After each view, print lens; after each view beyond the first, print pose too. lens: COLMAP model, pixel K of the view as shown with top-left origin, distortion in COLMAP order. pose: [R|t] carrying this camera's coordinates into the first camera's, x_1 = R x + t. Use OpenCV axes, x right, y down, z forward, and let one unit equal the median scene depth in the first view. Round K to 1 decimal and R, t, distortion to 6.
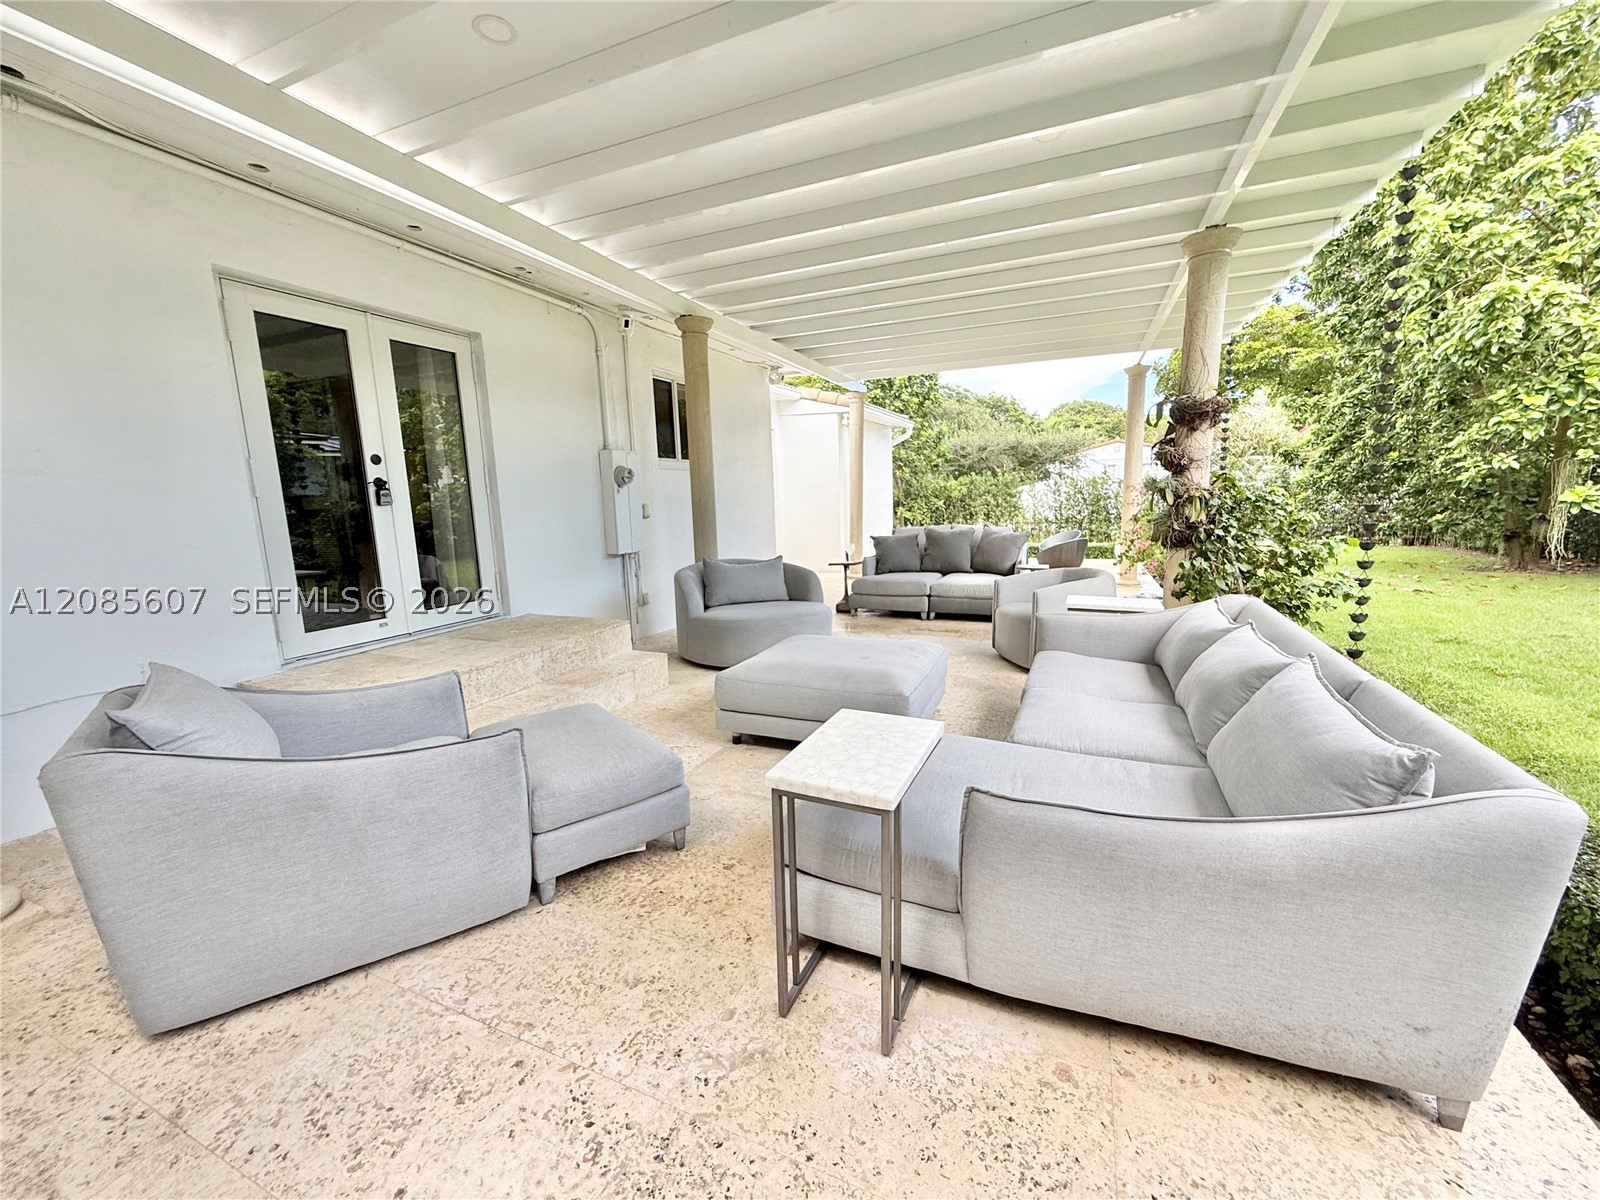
lens RADIAL K [[632.8, 0, 800.0], [0, 632.8, 598.7], [0, 0, 1]] dist [0.001845, -0.000081]
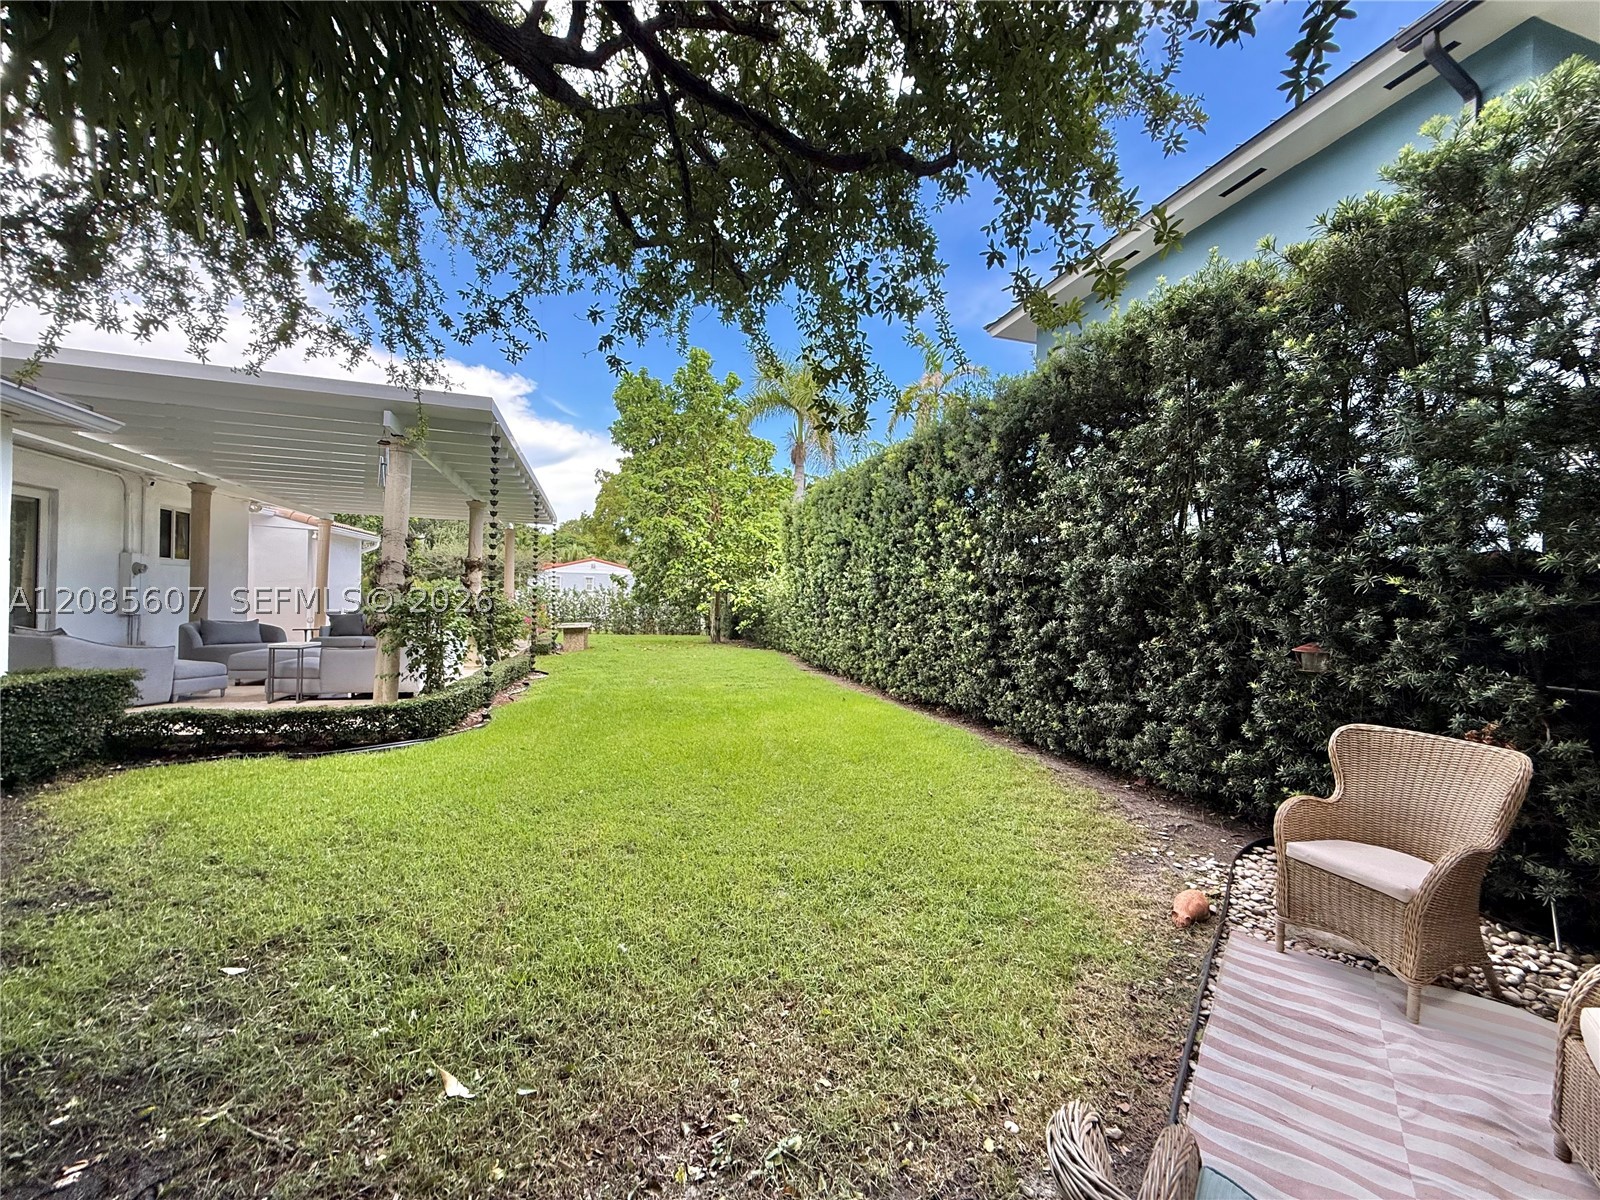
lens RADIAL K [[632.8, 0, 800.0], [0, 632.8, 598.7], [0, 0, 1]] dist [0.001845, -0.000081]
pose [[0.757546, 0.050745, 0.650806, -0.039368], [0.056748, 0.988080, -0.143098, 0.228897], [-0.650311, 0.145335, 0.745637, -1.404175]]
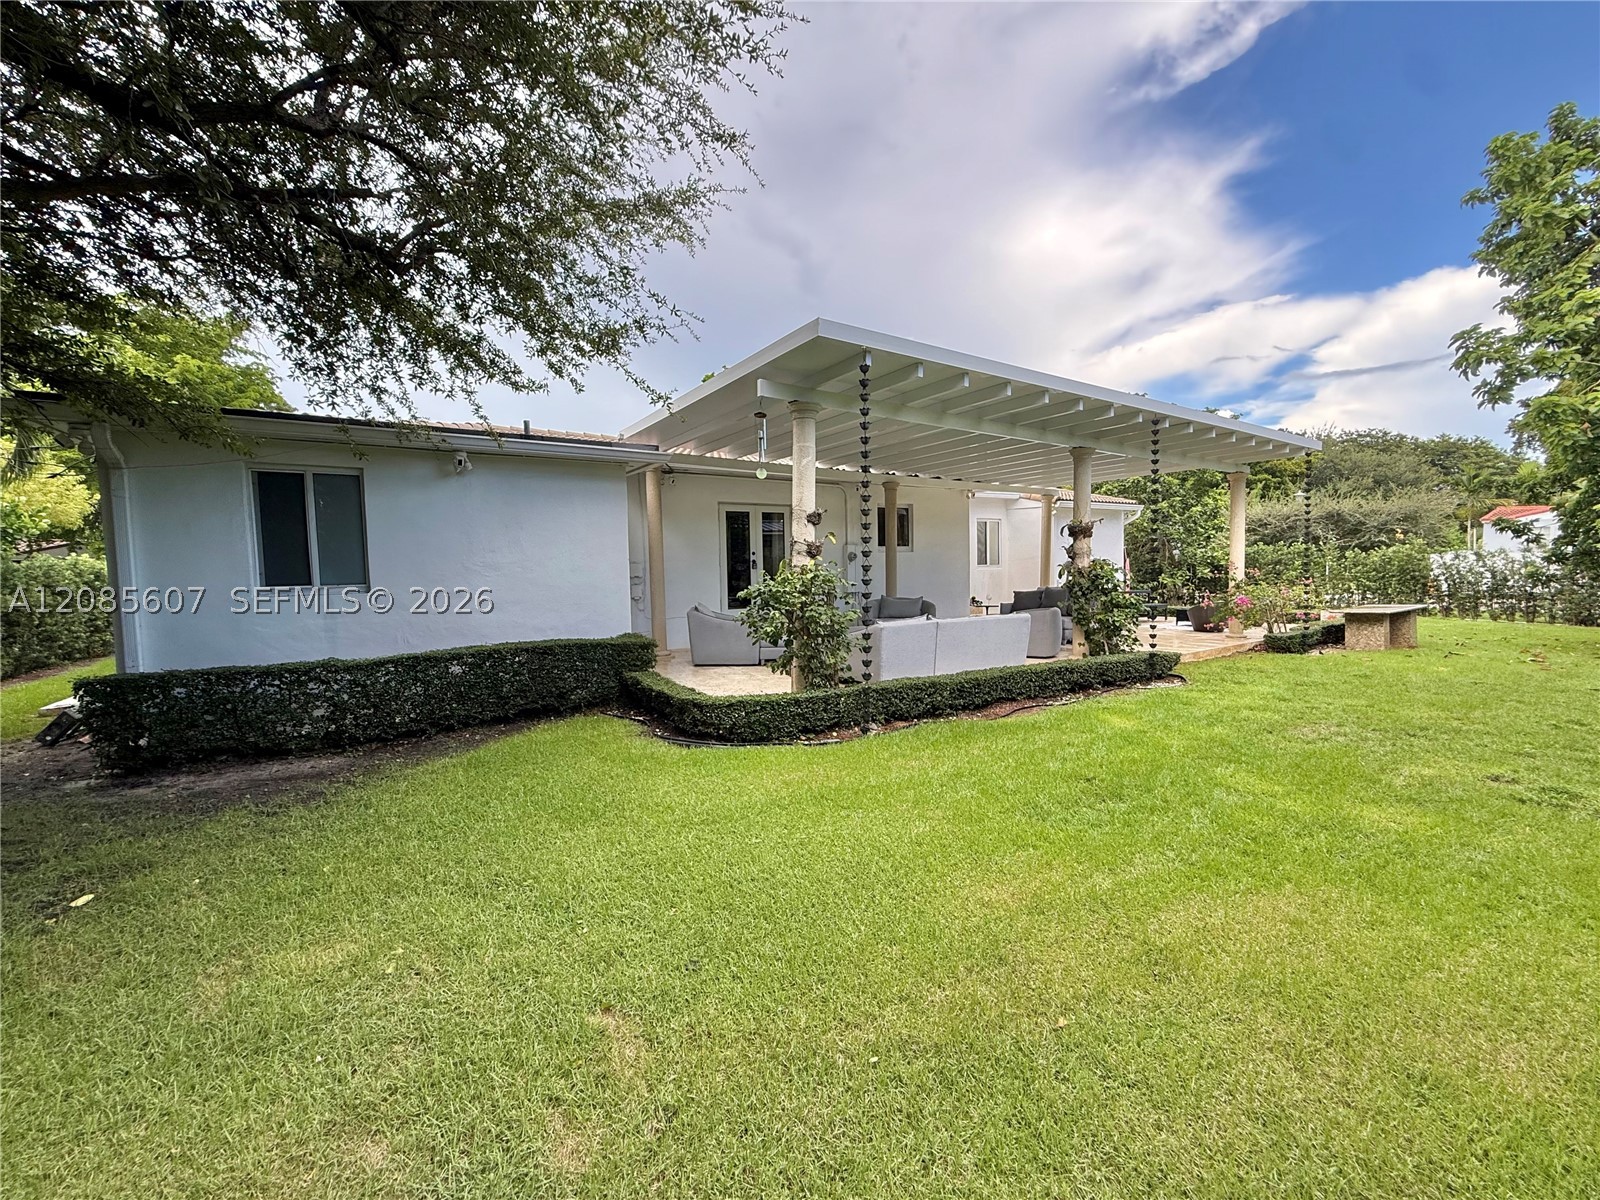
lens RADIAL K [[632.8, 0, 800.0], [0, 632.8, 598.7], [0, 0, 1]] dist [0.001845, -0.000081]
pose [[0.832869, 0.044334, -0.551691, 0.793077], [-0.095559, 0.993336, -0.064437, 0.109473], [0.545158, 0.106387, 0.831556, -0.904103]]
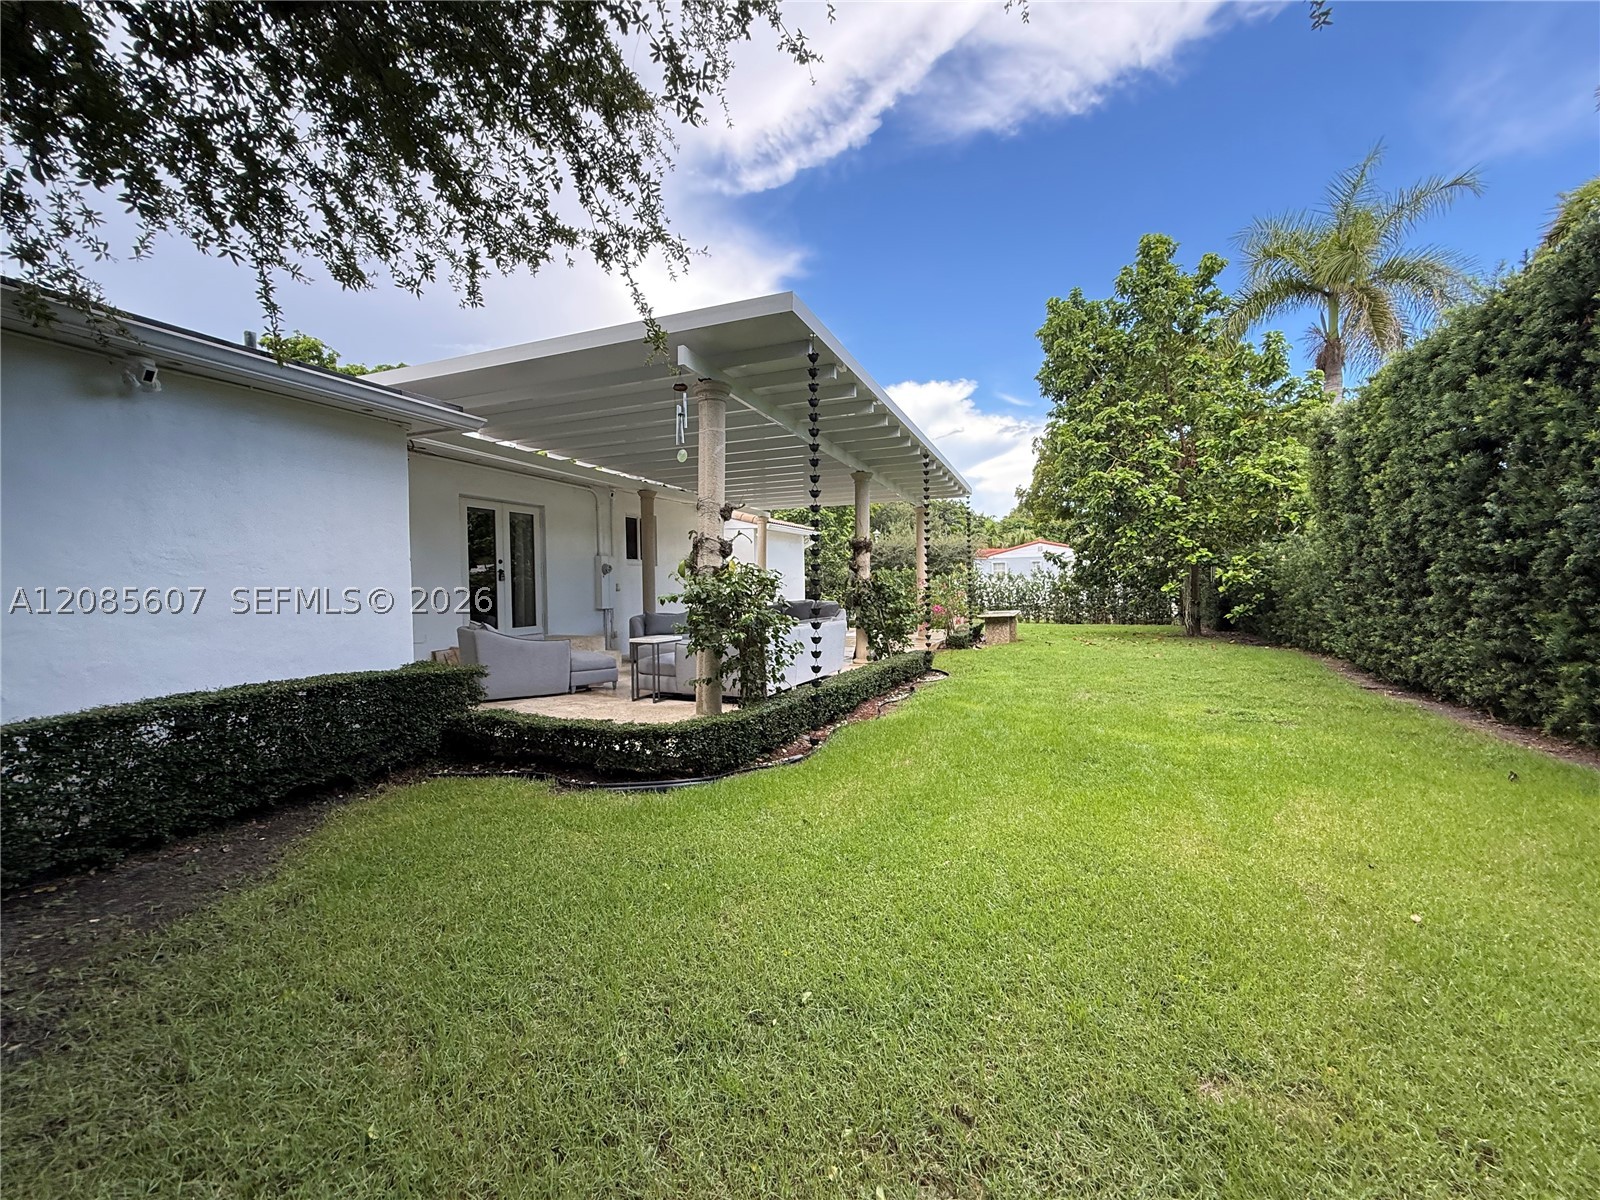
lens RADIAL K [[632.8, 0, 800.0], [0, 632.8, 598.7], [0, 0, 1]] dist [0.001845, -0.000081]
pose [[0.999770, 0.014751, 0.015578, 0.292373], [-0.012438, 0.990166, -0.139346, 0.164353], [-0.017481, 0.139120, 0.990121, -0.944869]]
